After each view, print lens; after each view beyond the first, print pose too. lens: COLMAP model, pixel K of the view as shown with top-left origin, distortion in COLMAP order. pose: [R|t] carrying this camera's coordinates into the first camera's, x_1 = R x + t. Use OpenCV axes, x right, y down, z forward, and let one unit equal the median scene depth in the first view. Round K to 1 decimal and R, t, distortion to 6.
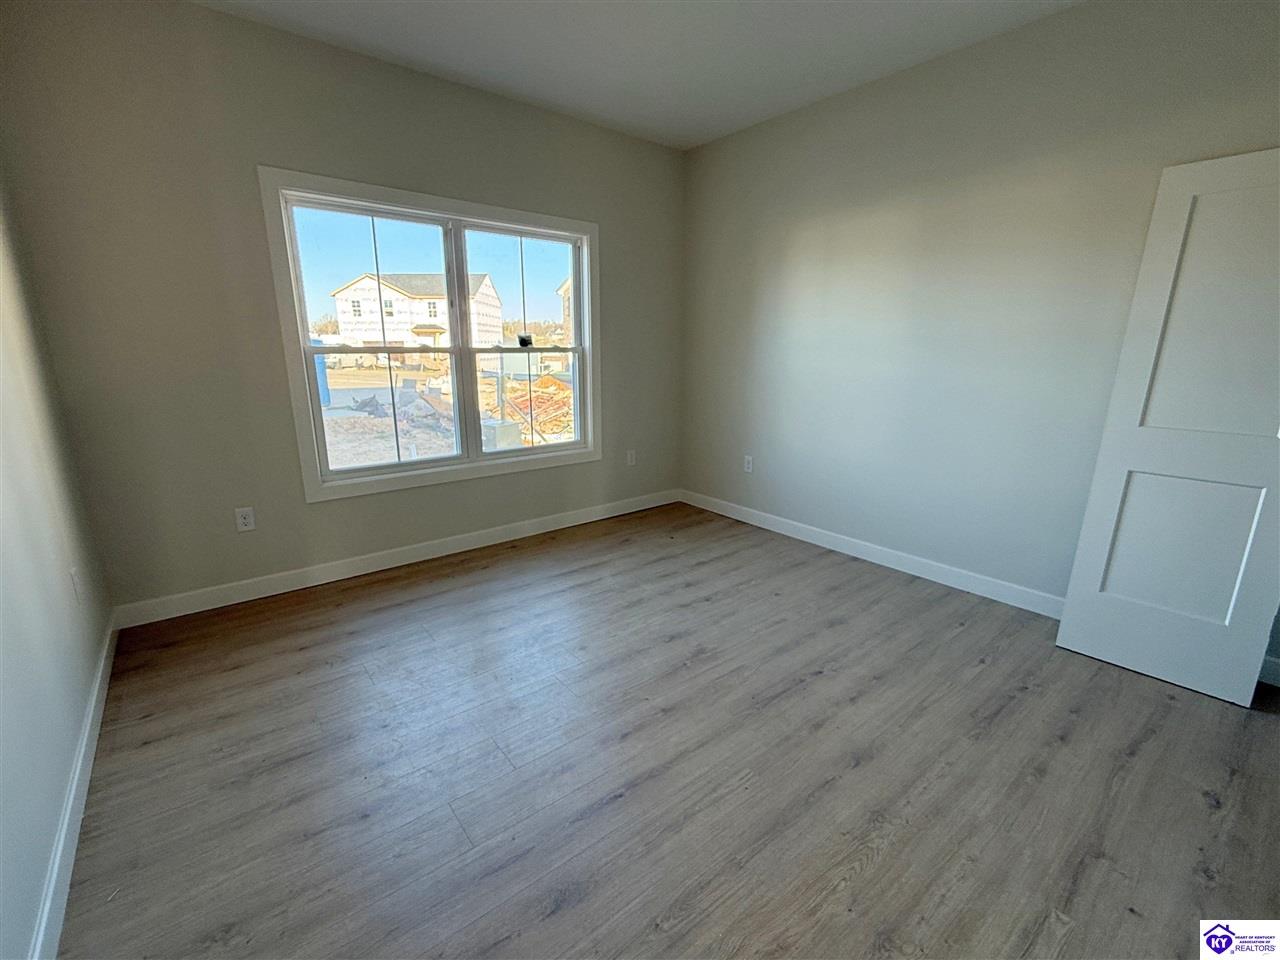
lens RADIAL K [[553.2, 0, 638.8], [0, 553.2, 478.3], [0, 0, 1]] dist [0.000315, -0.000553]
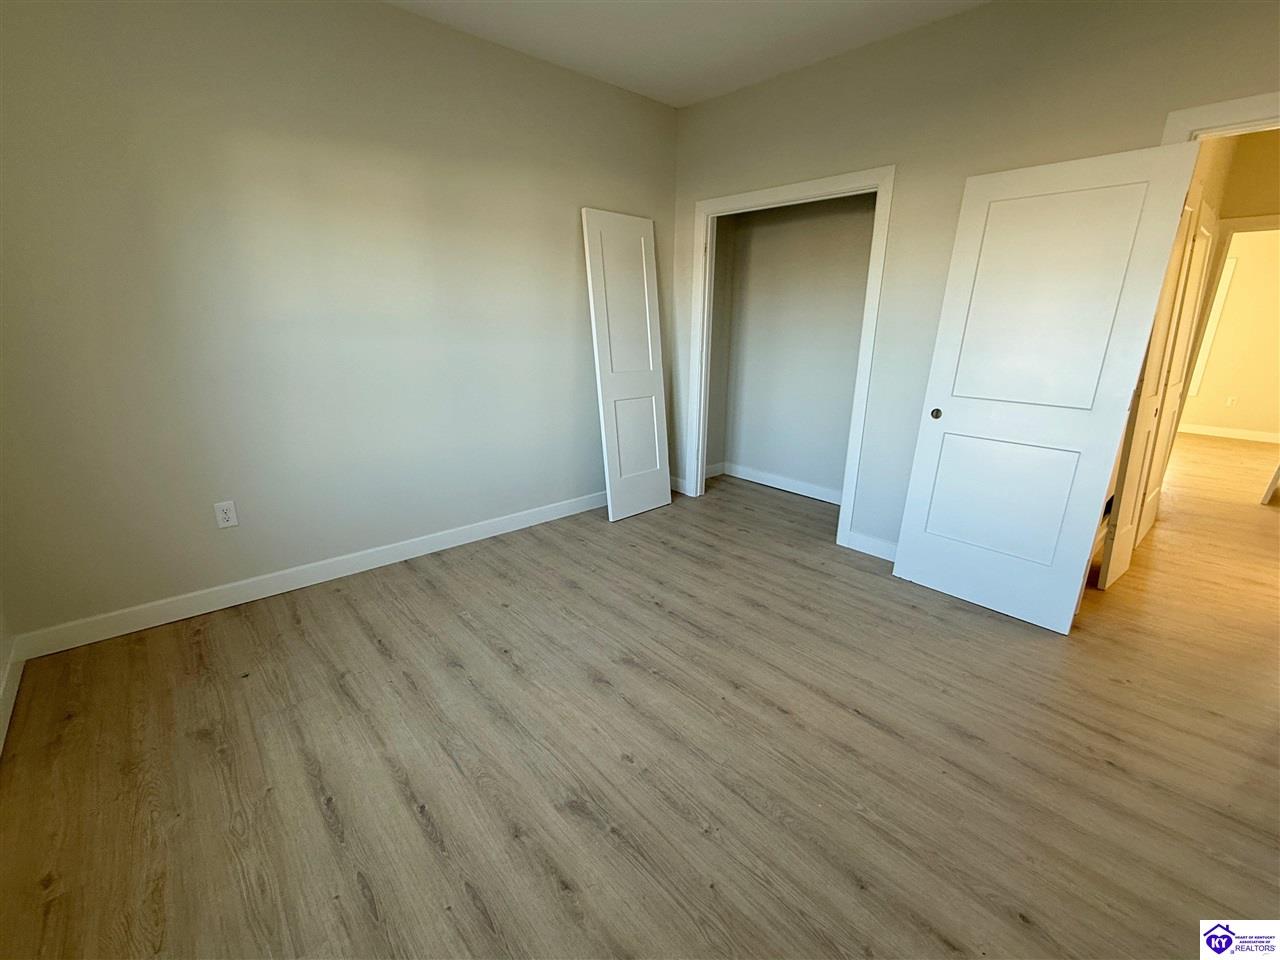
lens RADIAL K [[553.2, 0, 638.8], [0, 553.2, 478.3], [0, 0, 1]] dist [0.000315, -0.000553]
pose [[-0.053401, -0.278646, 0.958908, -0.594936], [0.221925, 0.932951, 0.283462, -0.198615], [-0.973600, 0.227943, 0.012018, 0.781056]]
